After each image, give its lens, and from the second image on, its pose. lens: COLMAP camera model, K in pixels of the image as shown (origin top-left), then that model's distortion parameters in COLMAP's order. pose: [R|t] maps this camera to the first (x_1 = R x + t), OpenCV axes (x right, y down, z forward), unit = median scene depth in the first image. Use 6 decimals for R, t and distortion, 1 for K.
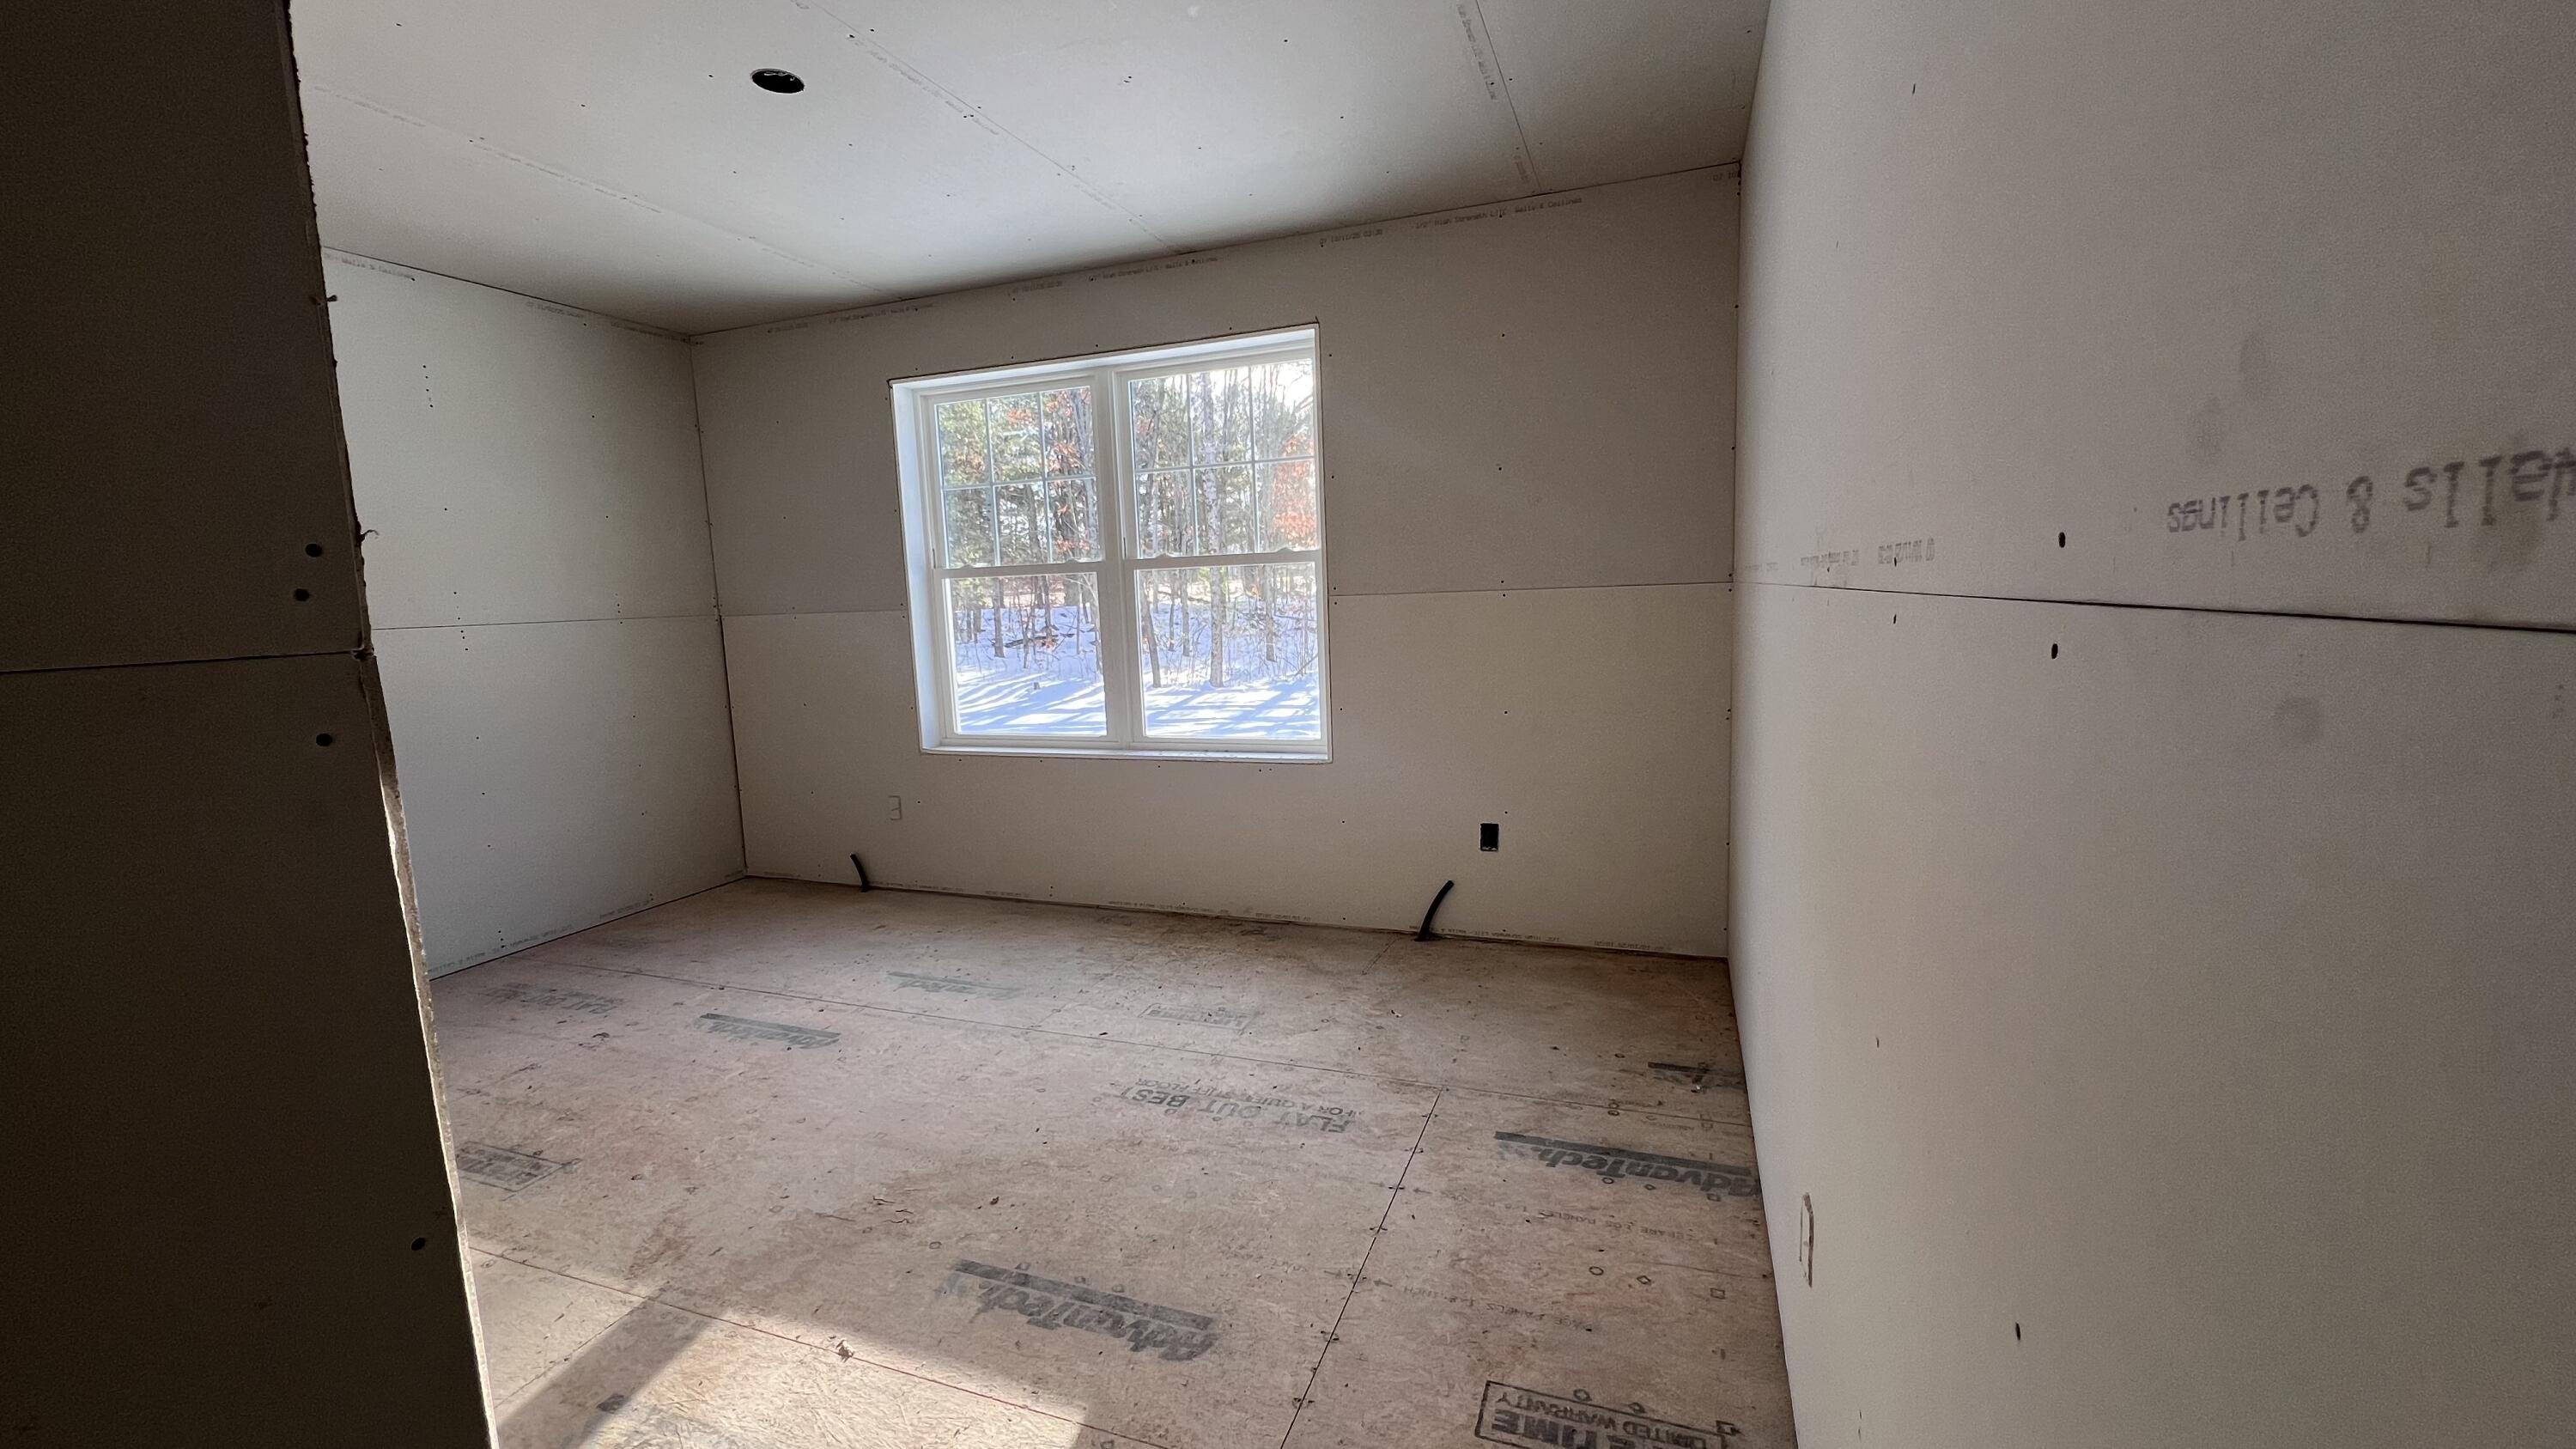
lens RADIAL K [[1026.3, 0, 1283.1], [0, 1026.3, 723.3], [0, 0, 1]] dist [-0.002501, 0.000185]
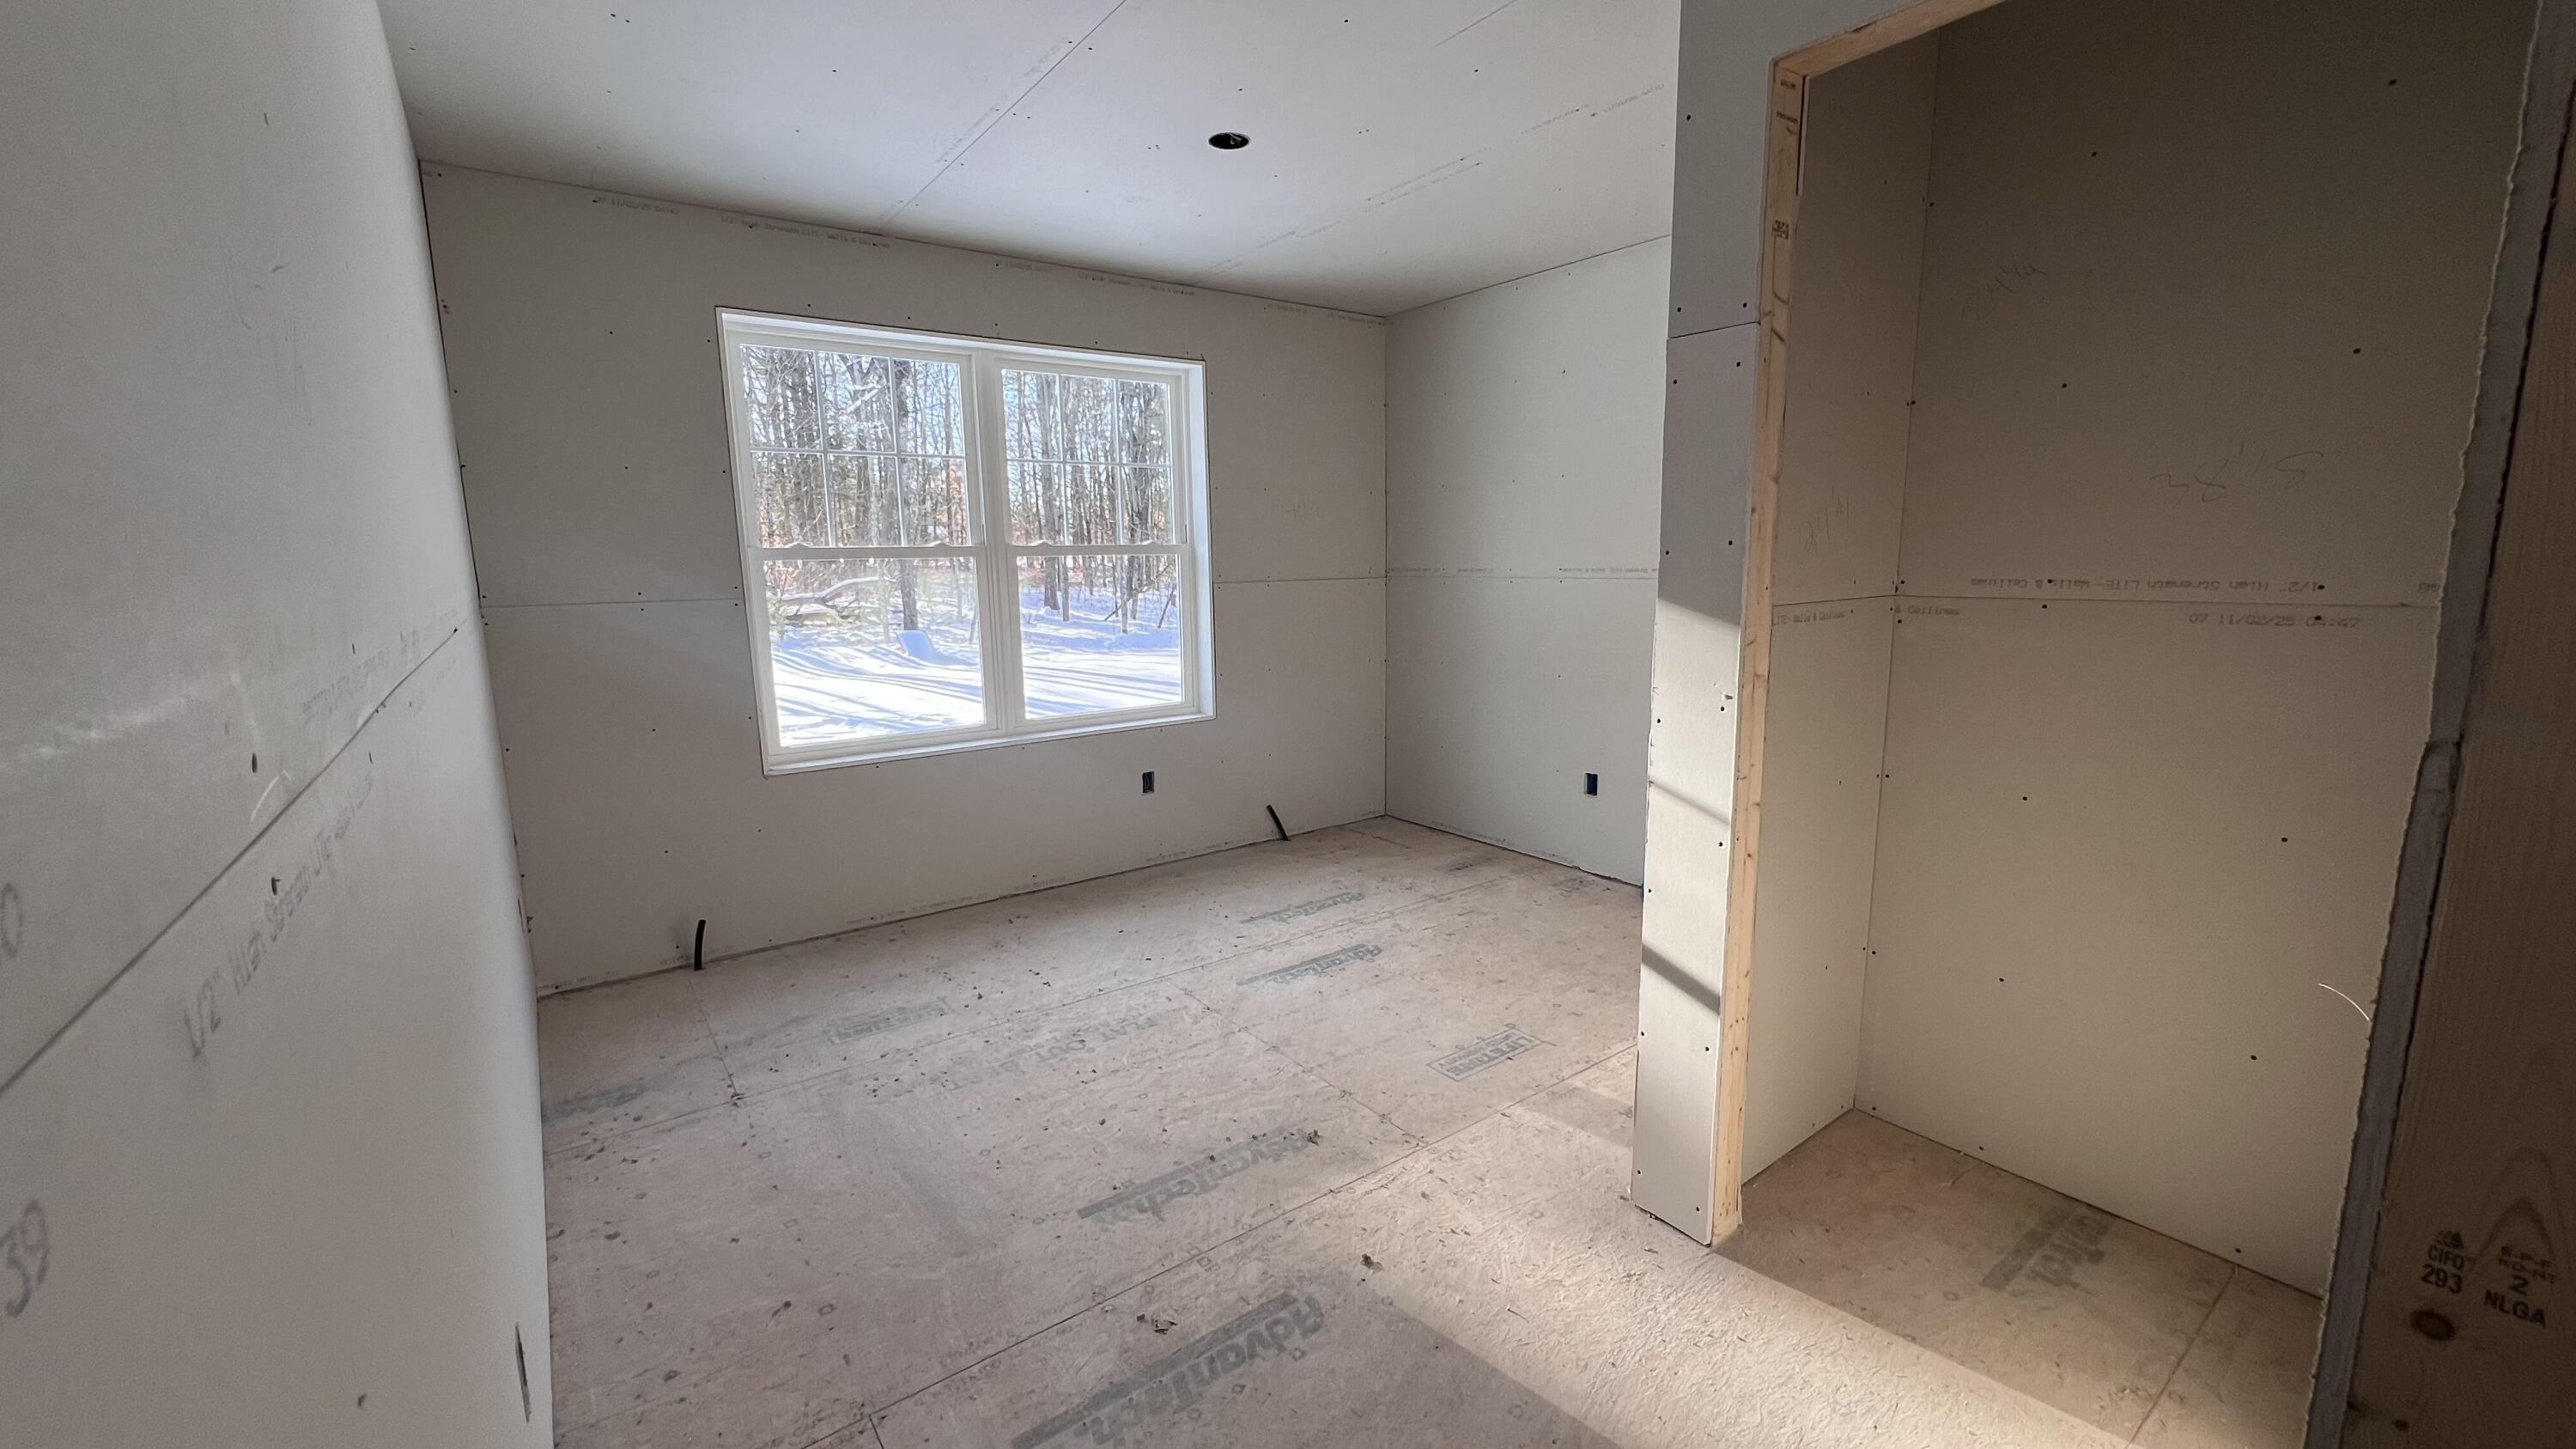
lens RADIAL K [[1026.3, 0, 1283.1], [0, 1026.3, 723.3], [0, 0, 1]] dist [-0.002501, 0.000185]
pose [[0.539852, -0.108669, 0.834716, -0.848786], [0.112664, 0.992038, 0.056285, -0.011984], [-0.834186, 0.063657, 0.547796, 0.227831]]
